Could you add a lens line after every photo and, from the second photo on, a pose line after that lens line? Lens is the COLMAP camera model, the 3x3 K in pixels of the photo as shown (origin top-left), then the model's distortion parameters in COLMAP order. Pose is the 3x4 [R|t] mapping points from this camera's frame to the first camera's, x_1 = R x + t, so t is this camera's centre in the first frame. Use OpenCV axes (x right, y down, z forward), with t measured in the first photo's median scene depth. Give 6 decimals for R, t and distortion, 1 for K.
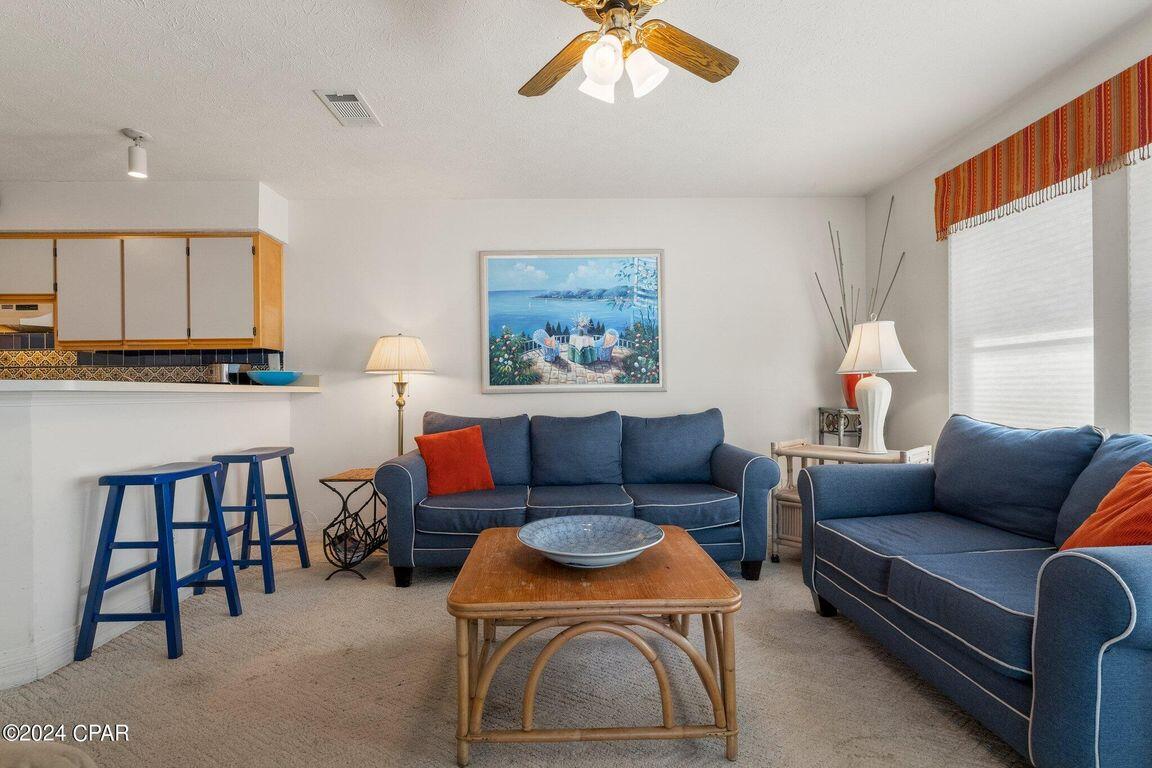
lens RADIAL K [[534.7, 0, 560.2], [0, 534.7, 390.1], [0, 0, 1]] dist [-0.000472, -0.000062]
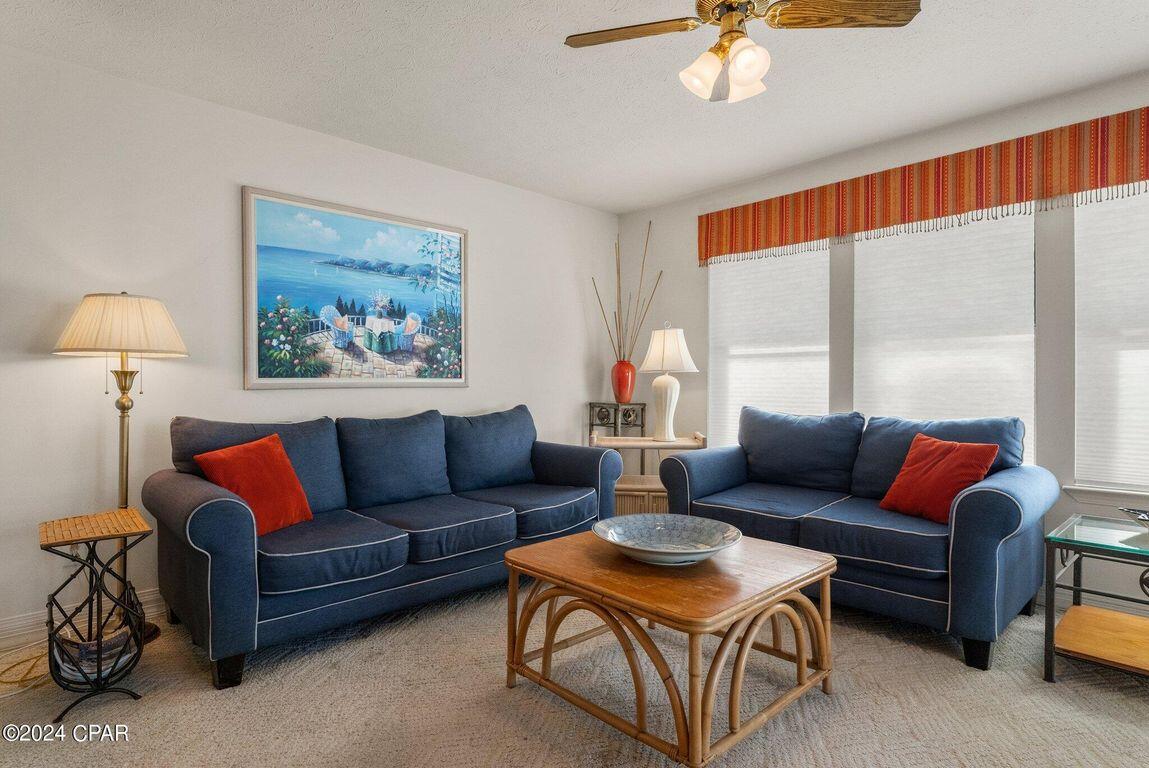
lens RADIAL K [[600.3, 0, 533.4], [0, 600.3, 384.8], [0, 0, 1]] dist [0.002583, 0.000400]
pose [[0.752499, 0.006679, 0.658560, -0.387113], [-0.006122, 0.999976, -0.003146, 0.001045], [-0.658565, -0.001664, 0.752522, 0.160769]]
